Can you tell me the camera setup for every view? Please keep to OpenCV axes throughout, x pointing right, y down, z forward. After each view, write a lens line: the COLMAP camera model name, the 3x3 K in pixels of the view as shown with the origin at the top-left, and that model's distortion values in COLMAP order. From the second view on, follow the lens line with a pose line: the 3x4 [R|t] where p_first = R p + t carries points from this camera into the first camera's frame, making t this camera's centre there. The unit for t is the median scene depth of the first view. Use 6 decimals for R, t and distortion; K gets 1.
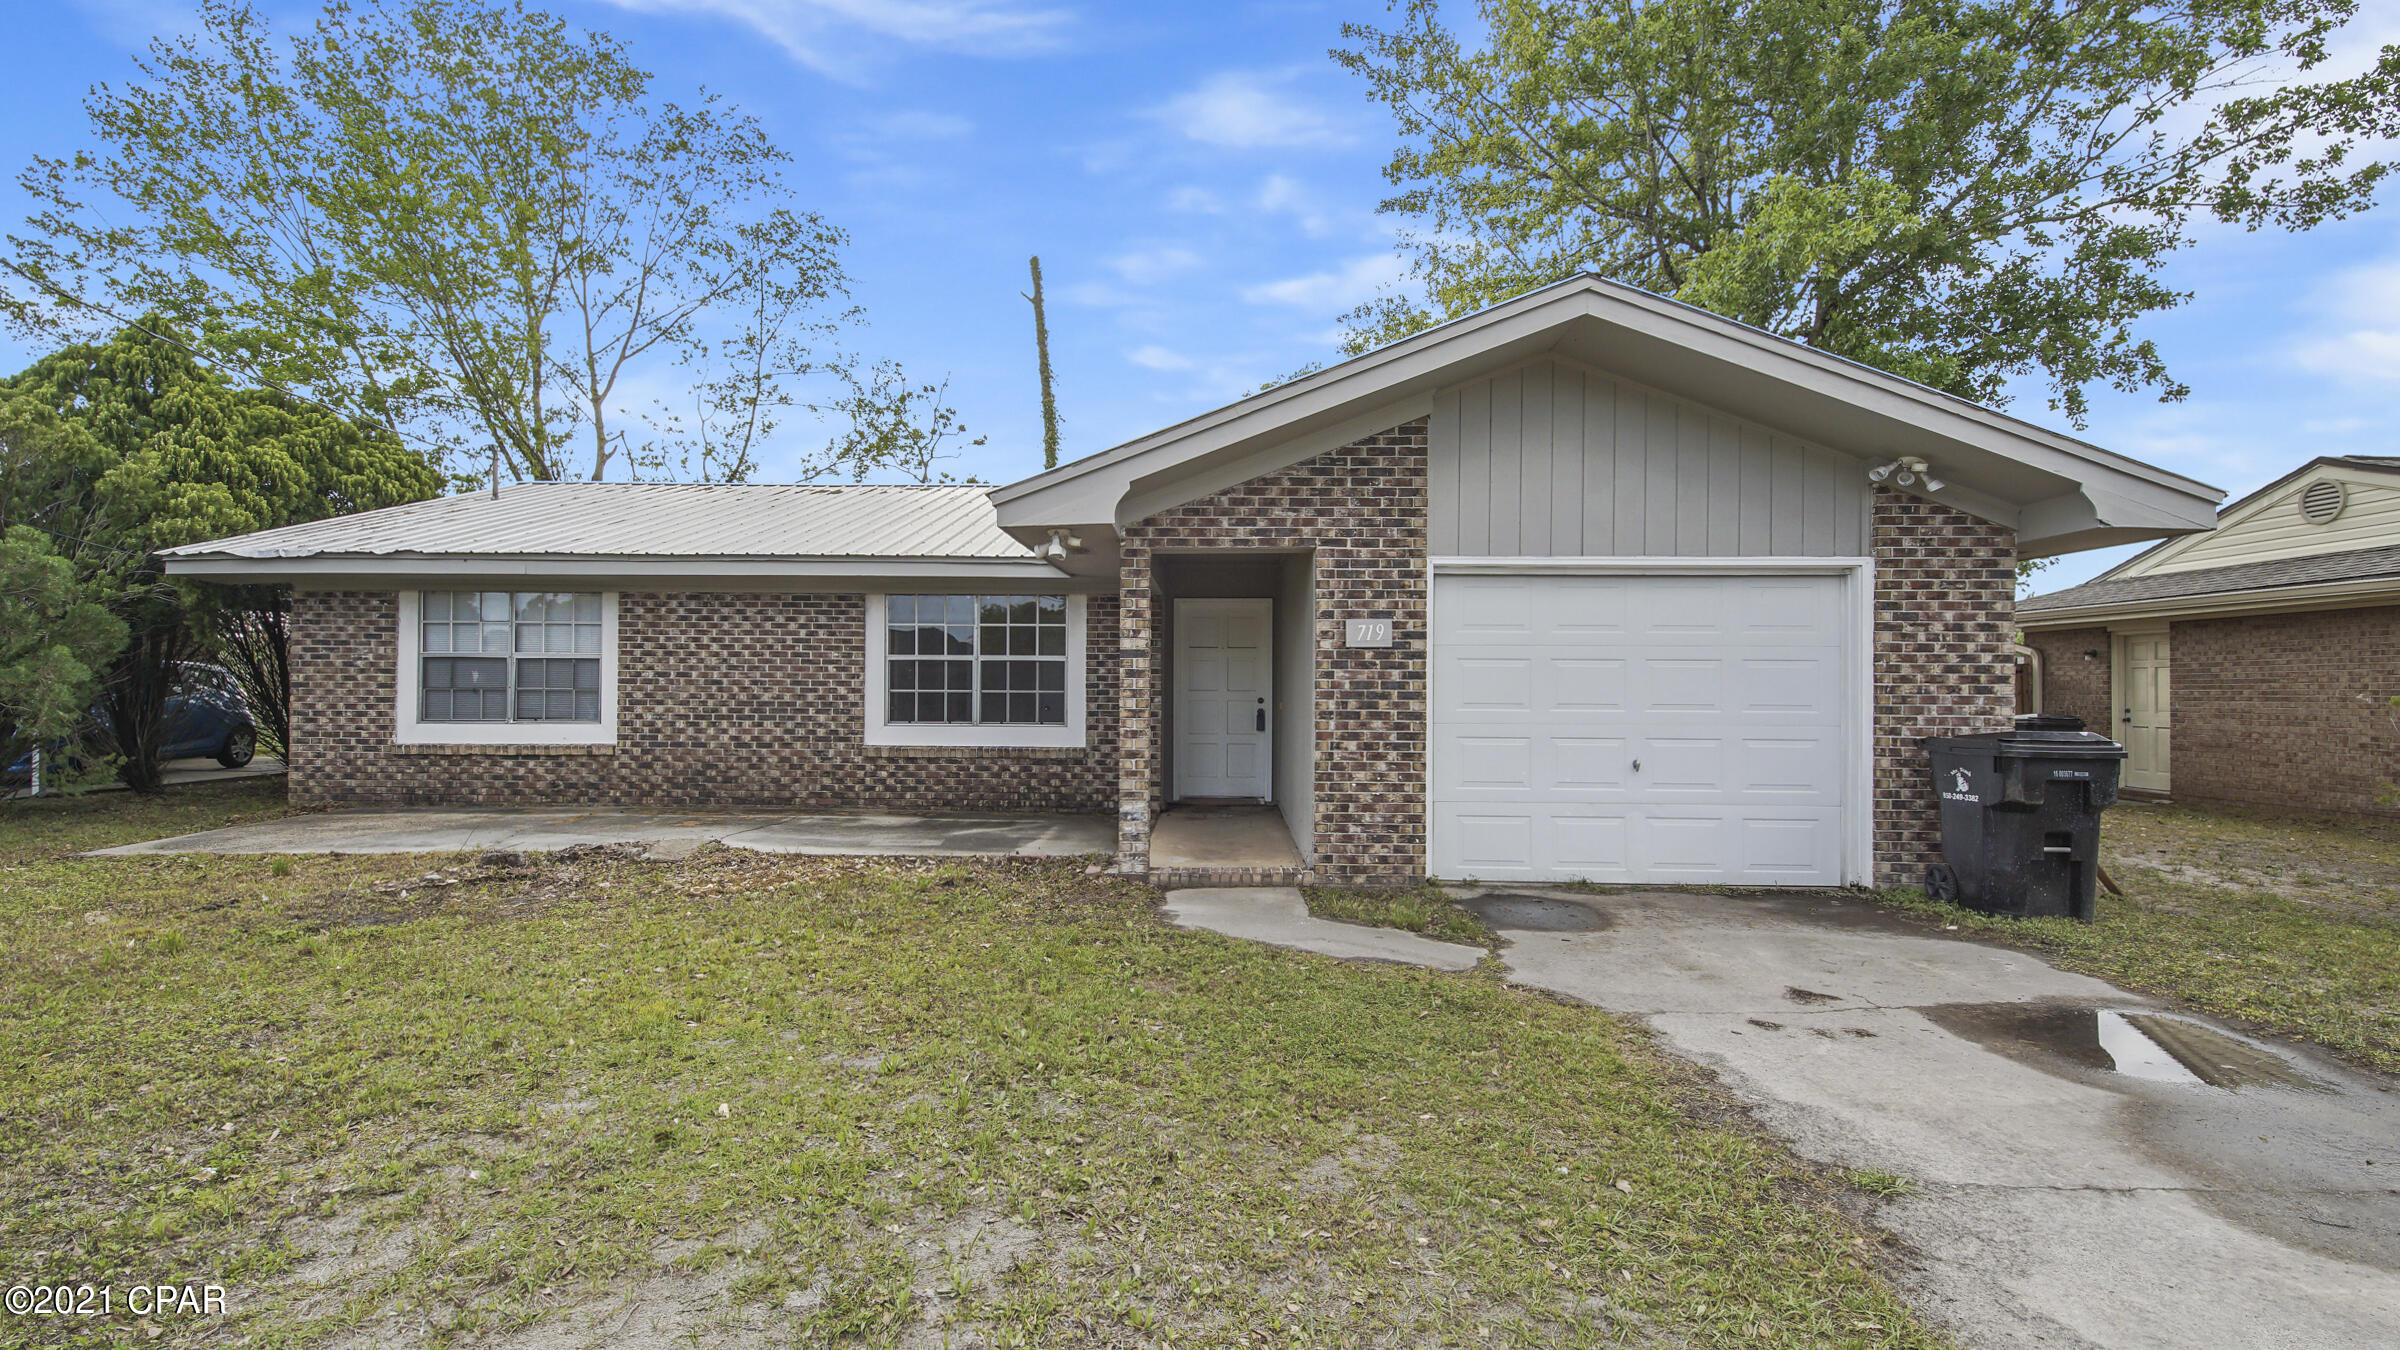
lens RADIAL K [[1068.3, 0, 1193.8], [0, 1068.3, 654.1], [0, 0, 1]] dist [0.025693, -0.002019]
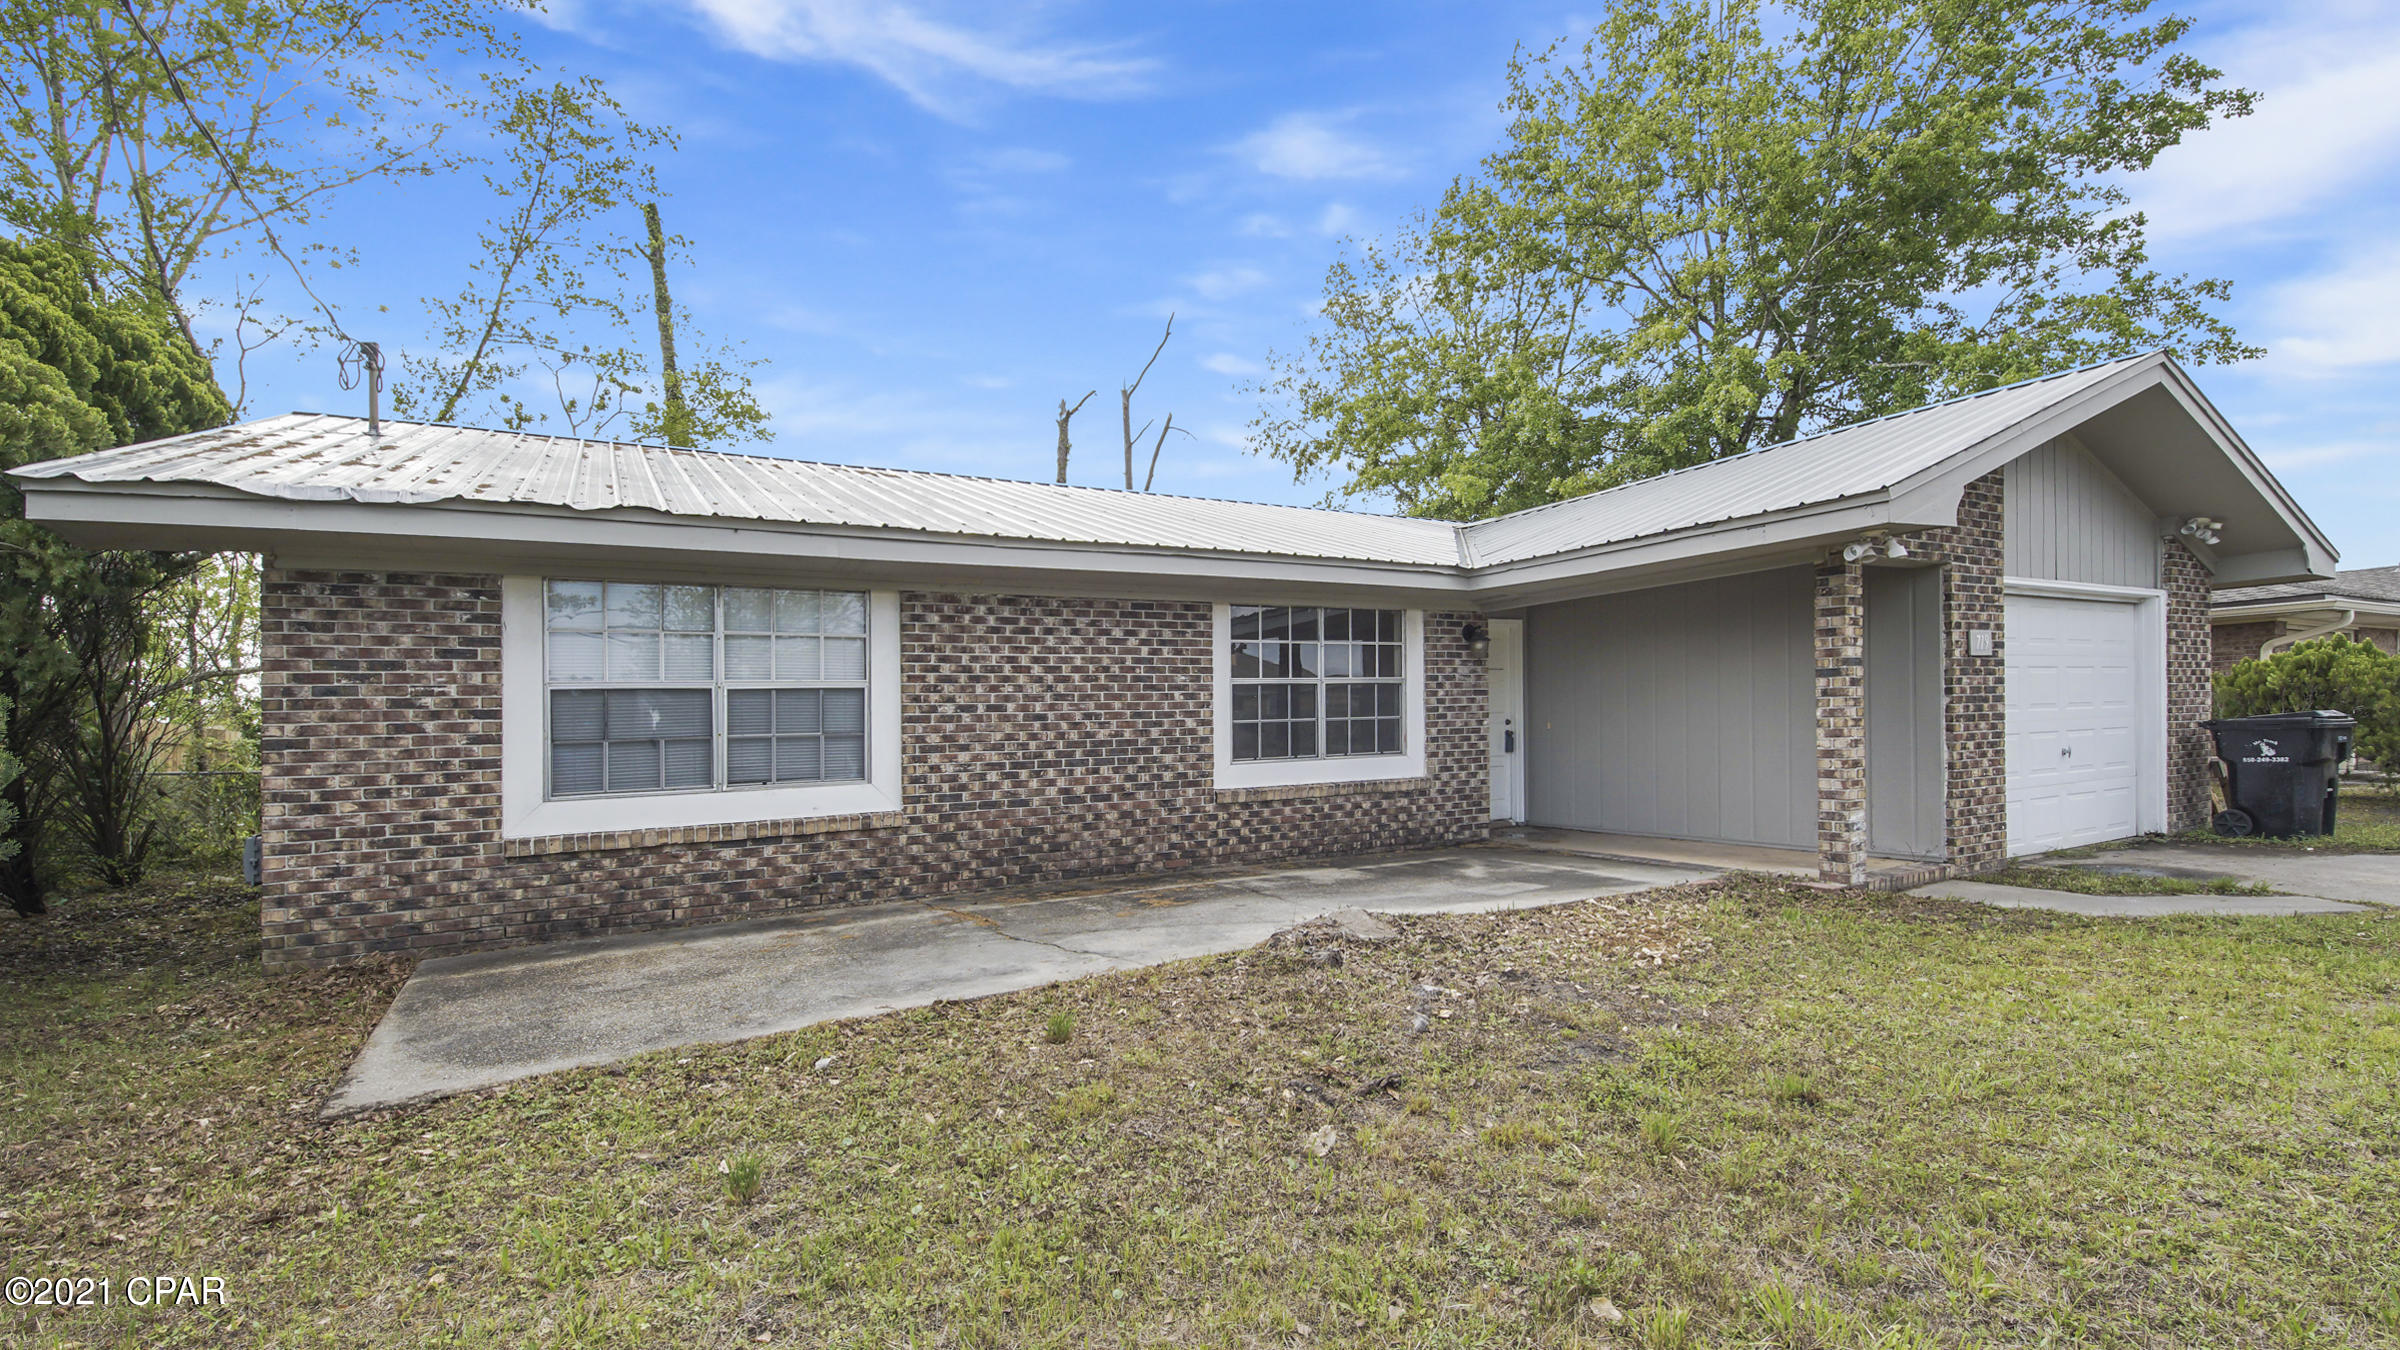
lens RADIAL K [[1068.3, 0, 1196.2], [0, 1068.3, 690.6], [0, 0, 1]] dist [0.025693, -0.002019]
pose [[0.848502, -0.014329, 0.528998, -0.741918], [0.018359, 0.999829, -0.002365, 0.011585], [-0.528873, 0.011719, 0.848620, 0.316649]]
